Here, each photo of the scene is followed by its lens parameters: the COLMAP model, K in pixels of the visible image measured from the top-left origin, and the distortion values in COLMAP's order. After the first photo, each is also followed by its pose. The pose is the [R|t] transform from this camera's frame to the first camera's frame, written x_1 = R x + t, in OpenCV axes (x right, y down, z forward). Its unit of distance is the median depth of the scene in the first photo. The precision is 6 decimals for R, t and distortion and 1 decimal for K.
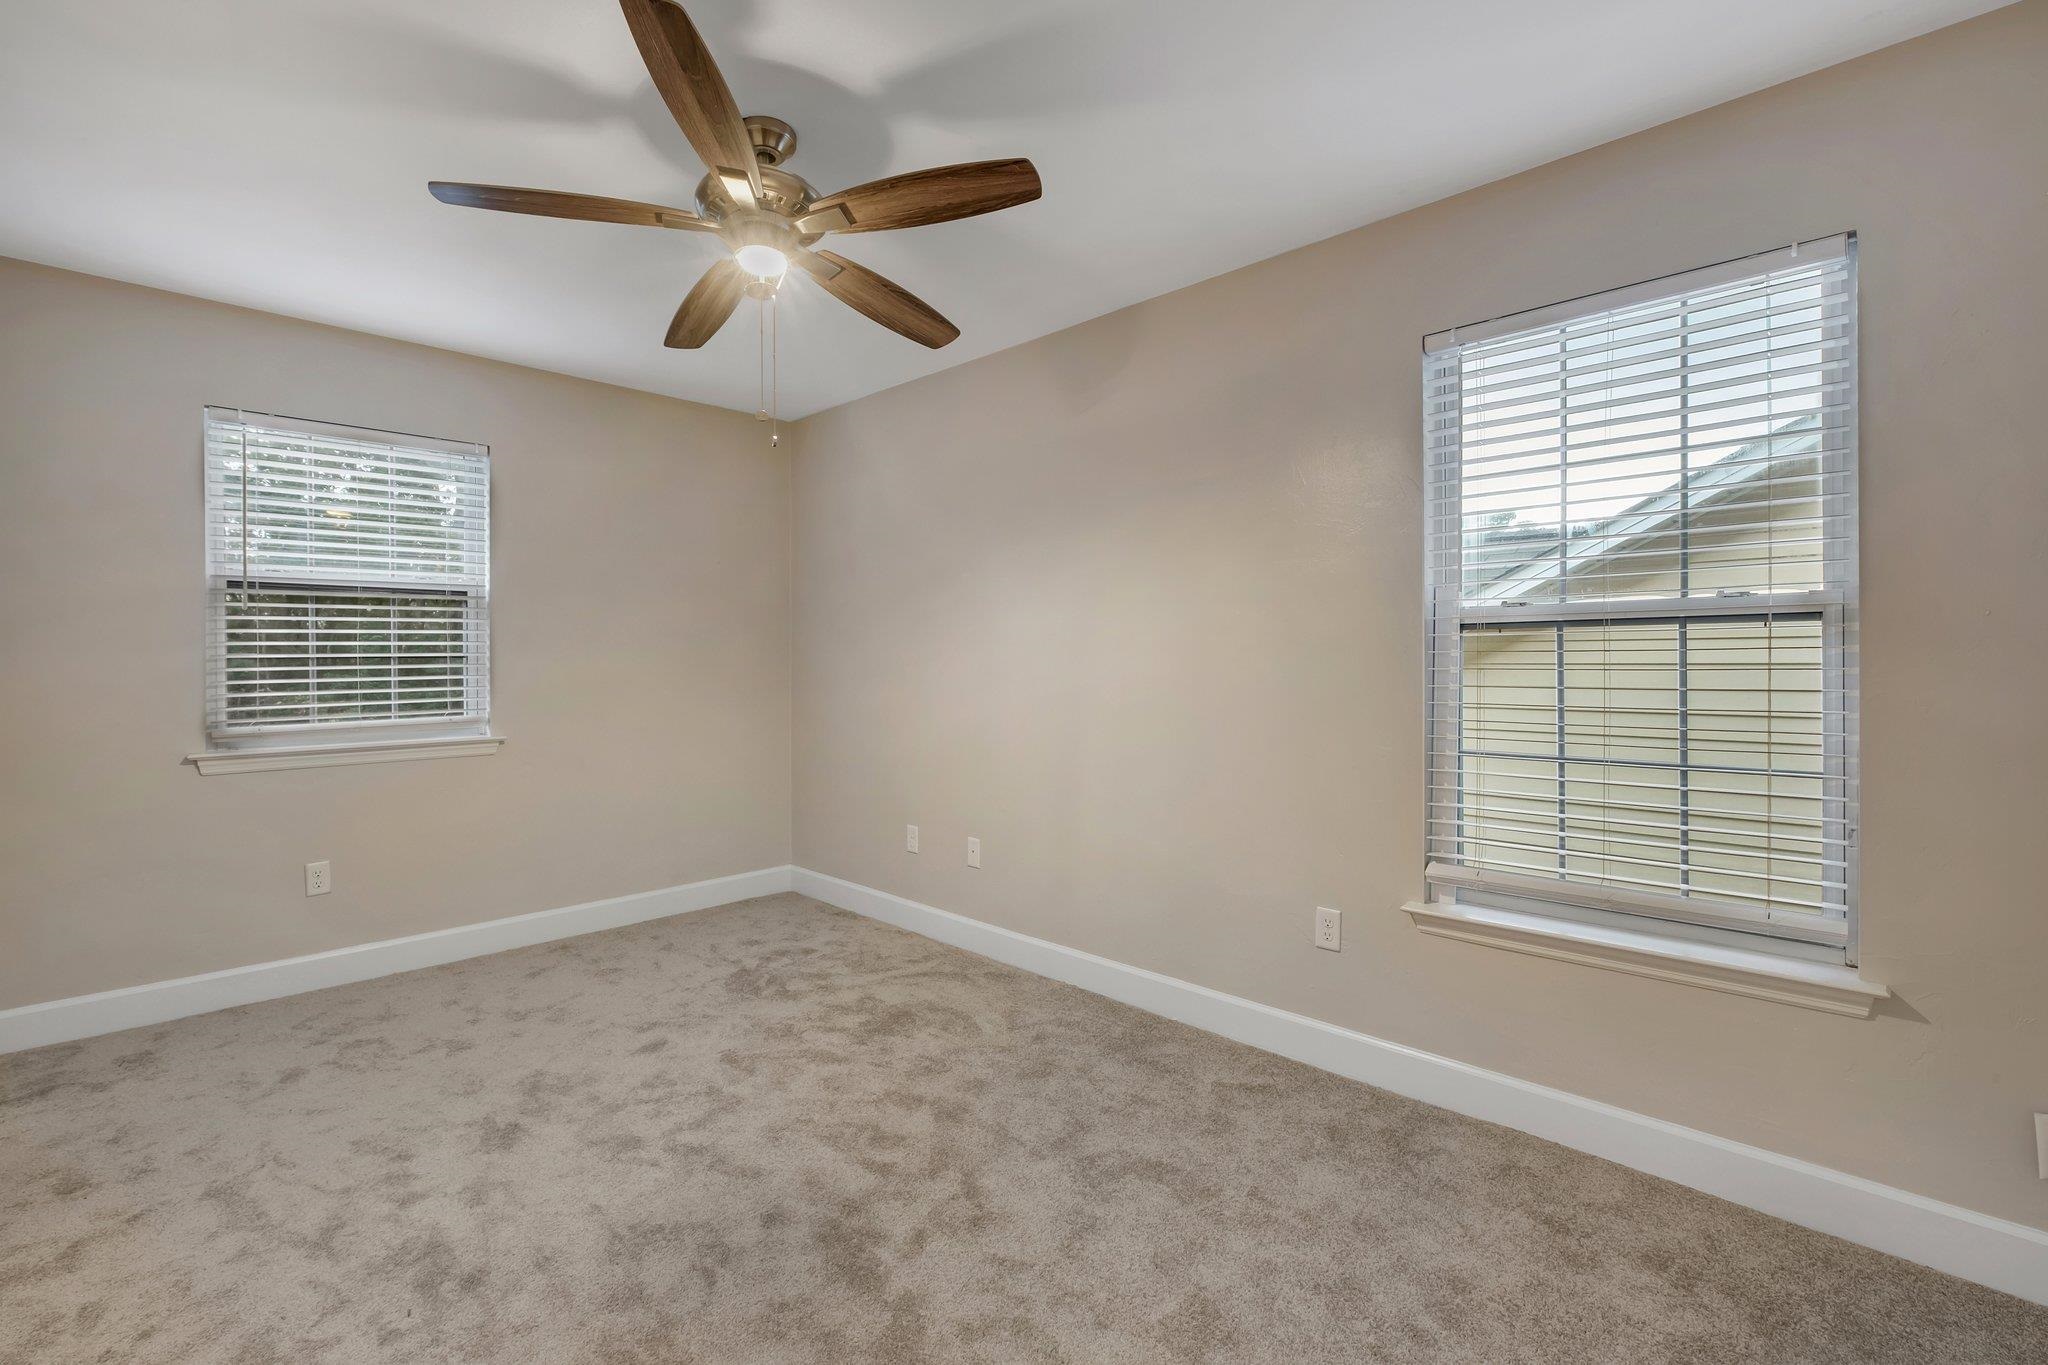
lens RADIAL K [[892.0, 0, 1030.1], [0, 892.0, 662.1], [0, 0, 1]] dist [-0.003873, -0.000891]
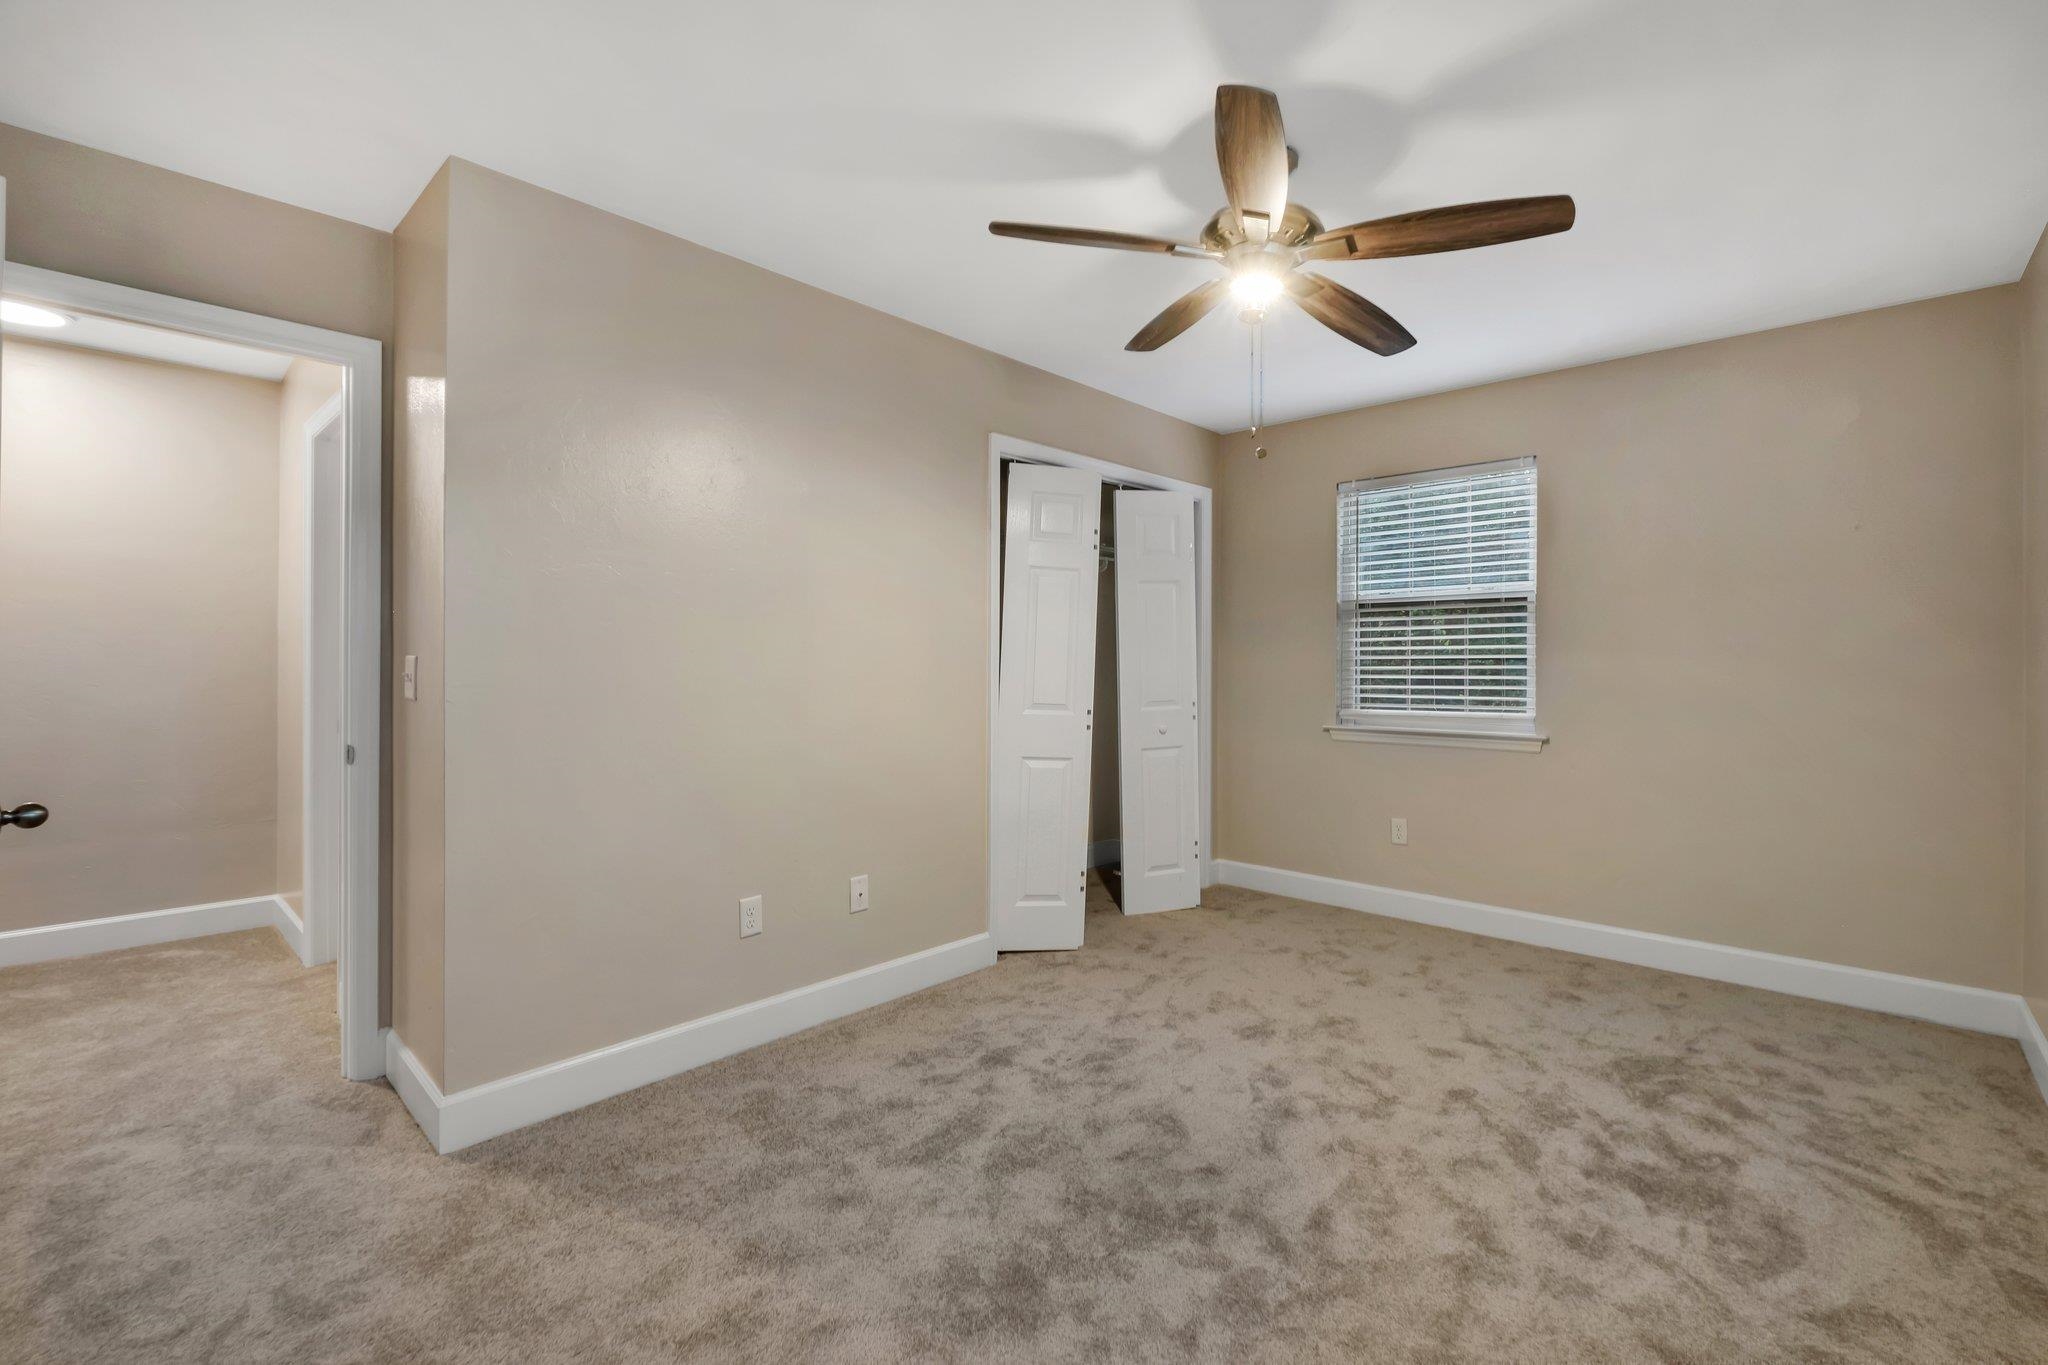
lens RADIAL K [[892.0, 0, 1030.1], [0, 892.0, 662.1], [0, 0, 1]] dist [-0.003873, -0.000891]
pose [[0.034916, 0.007623, -0.999361, 0.508439], [-0.004564, 0.999962, 0.007468, -0.008755], [0.999380, 0.004300, 0.034950, 0.466049]]
